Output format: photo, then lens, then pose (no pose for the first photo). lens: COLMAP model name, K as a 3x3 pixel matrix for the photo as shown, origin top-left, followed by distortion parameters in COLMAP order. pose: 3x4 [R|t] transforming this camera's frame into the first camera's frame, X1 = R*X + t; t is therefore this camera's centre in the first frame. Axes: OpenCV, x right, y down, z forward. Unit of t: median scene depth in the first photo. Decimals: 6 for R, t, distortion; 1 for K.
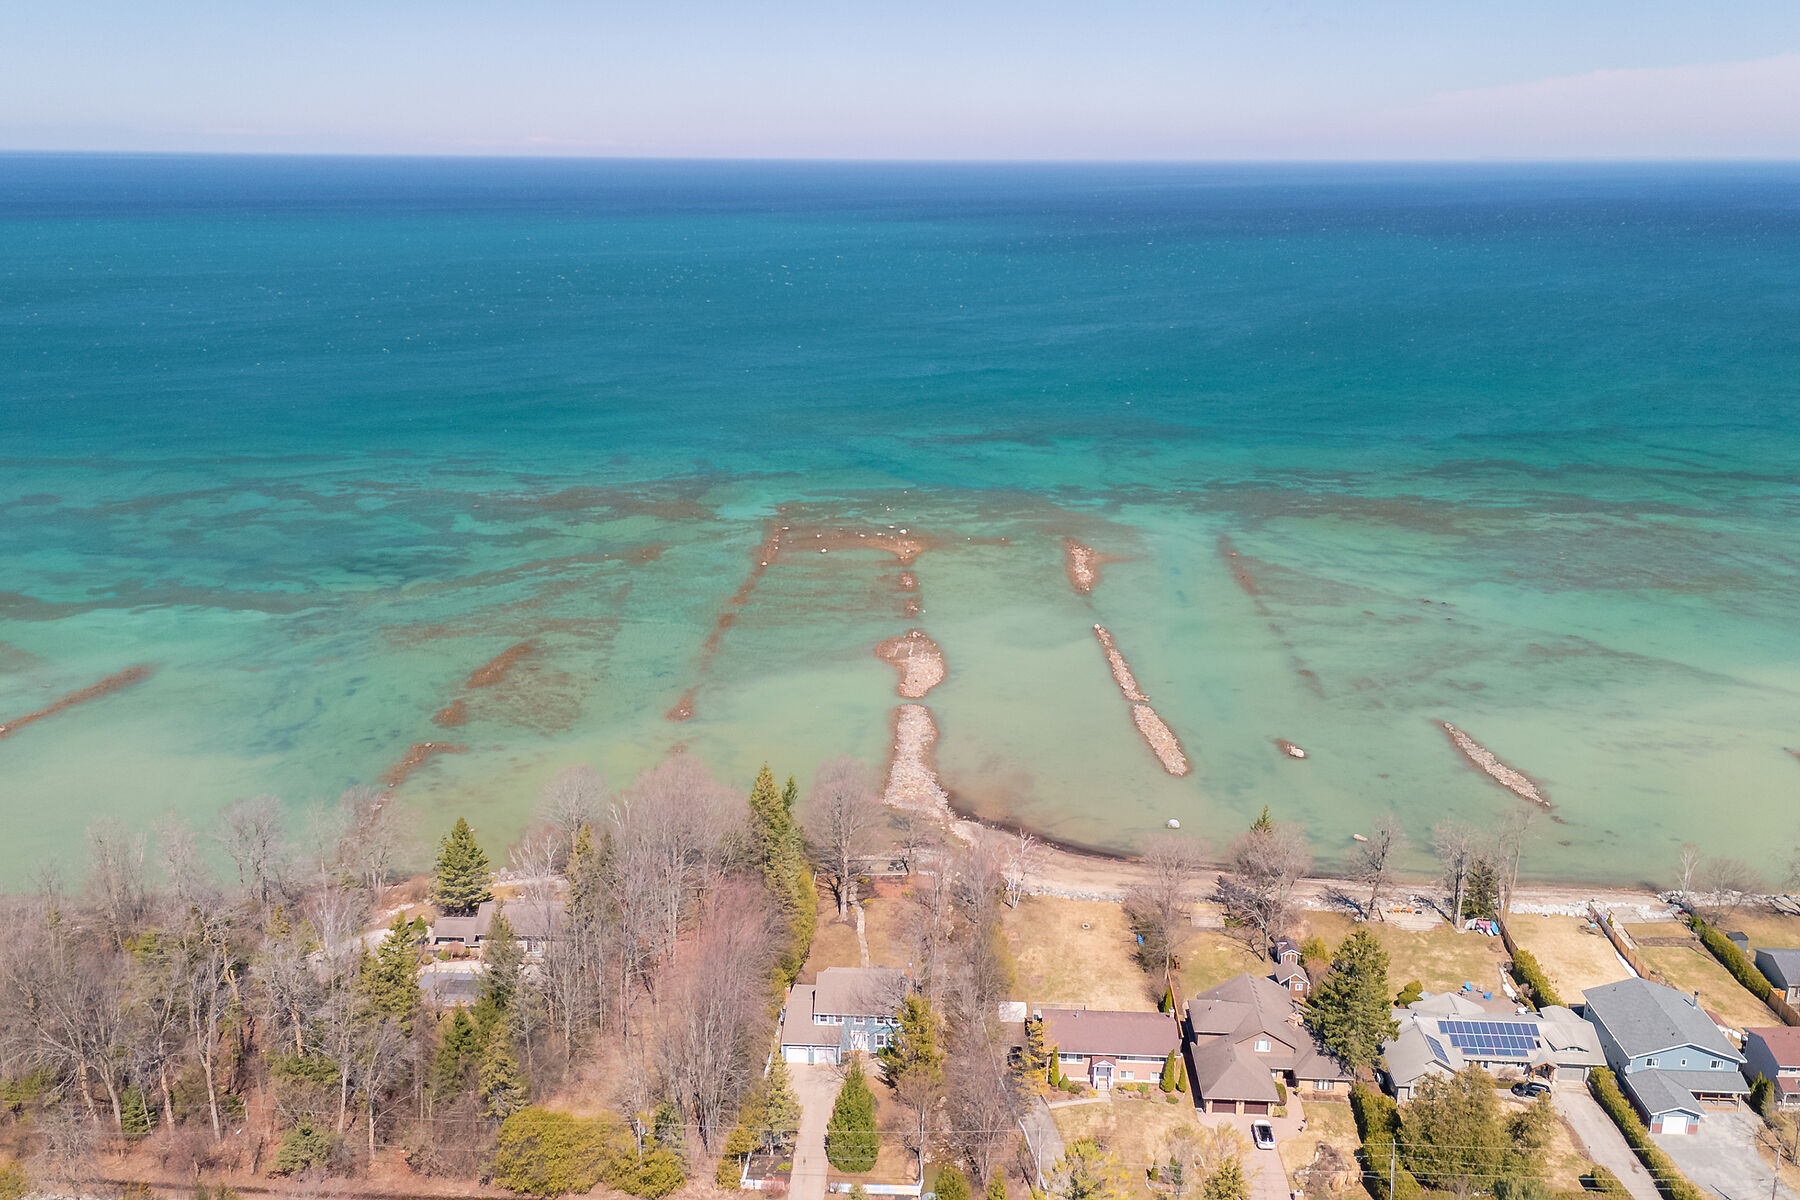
lens RADIAL K [[1547.3, 0, 900.0], [0, 1547.3, 600.0], [0, 0, 1]] dist [0.074743, -0.095148]
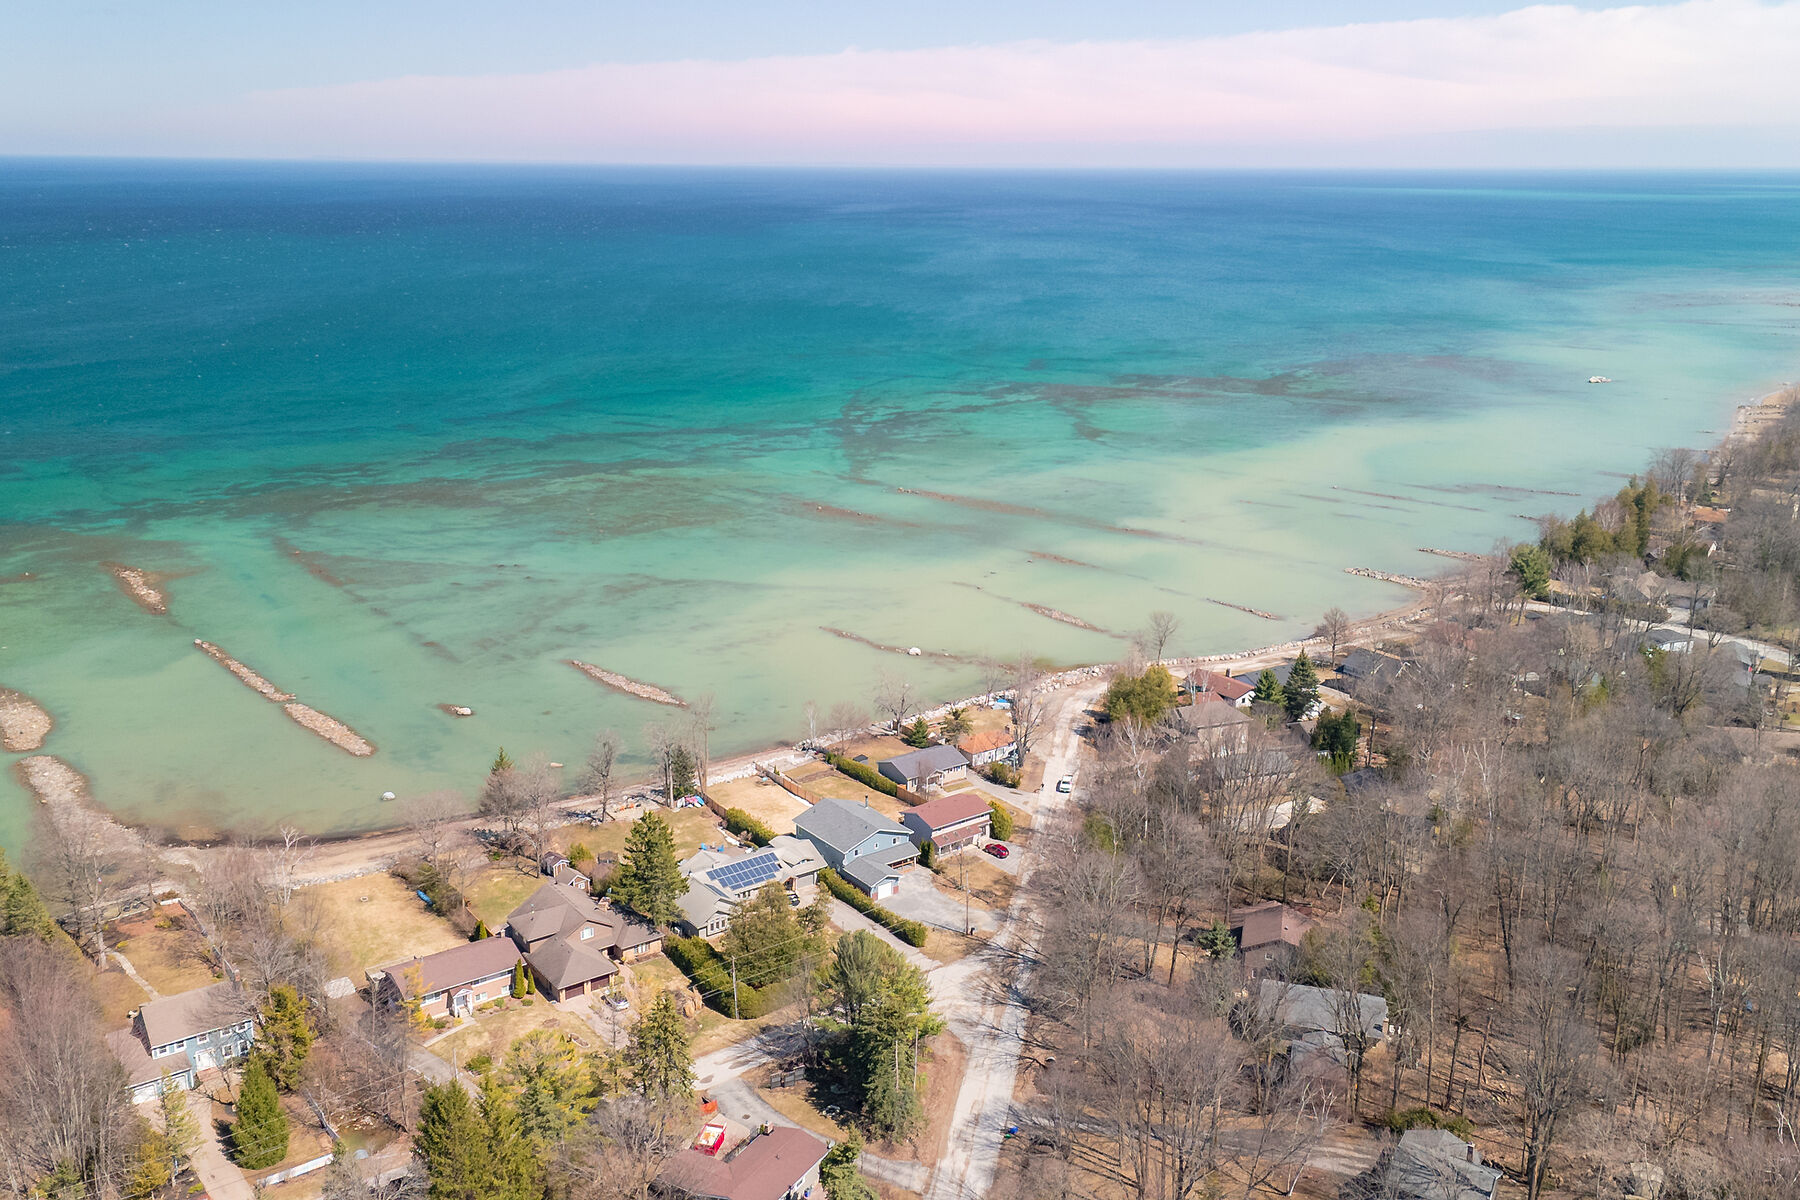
lens RADIAL K [[1547.3, 0, 900.0], [0, 1547.3, 600.0], [0, 0, 1]] dist [0.074743, -0.095148]
pose [[0.772575, -0.167758, 0.612360, -0.203652], [0.167121, 0.984183, 0.058775, 0.012146], [-0.612535, 0.056930, 0.788391, -0.048833]]
